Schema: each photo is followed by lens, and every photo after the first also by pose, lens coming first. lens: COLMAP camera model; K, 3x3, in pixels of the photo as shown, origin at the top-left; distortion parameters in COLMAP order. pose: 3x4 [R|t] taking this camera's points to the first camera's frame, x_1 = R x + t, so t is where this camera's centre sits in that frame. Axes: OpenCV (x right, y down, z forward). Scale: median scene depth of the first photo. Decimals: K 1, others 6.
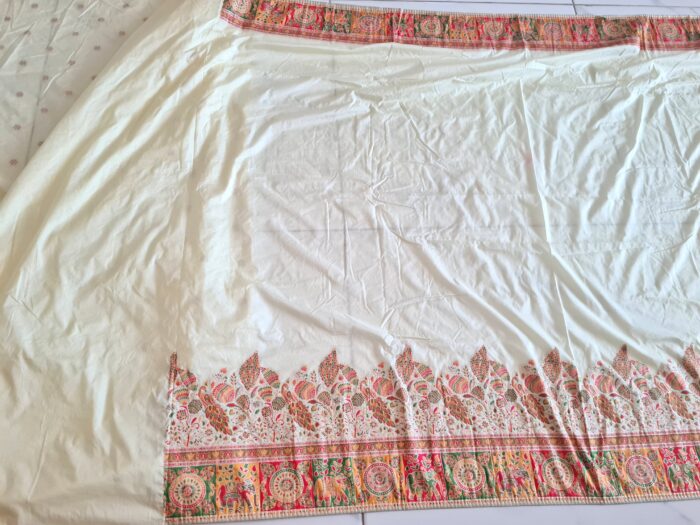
lens RADIAL K [[503.2, 0, 349.8], [0, 503.2, 227.9], [0, 0, 1]] dist [0.007904, -0.008460]
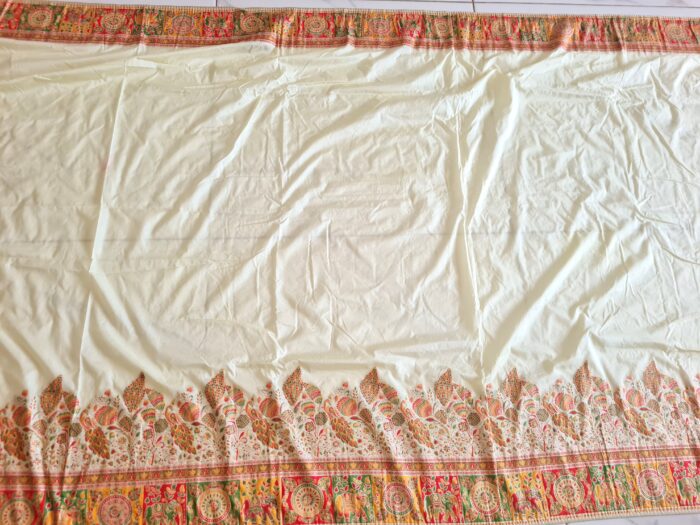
lens RADIAL K [[530.9, 0, 343.4], [0, 530.9, 247.3], [0, 0, 1]] dist [0.026626, -0.025499]
pose [[0.999778, 0.000227, 0.021074, 0.770731], [-0.000658, 0.999790, 0.020473, -0.011554], [-0.021065, -0.020482, 0.999568, 0.030070]]
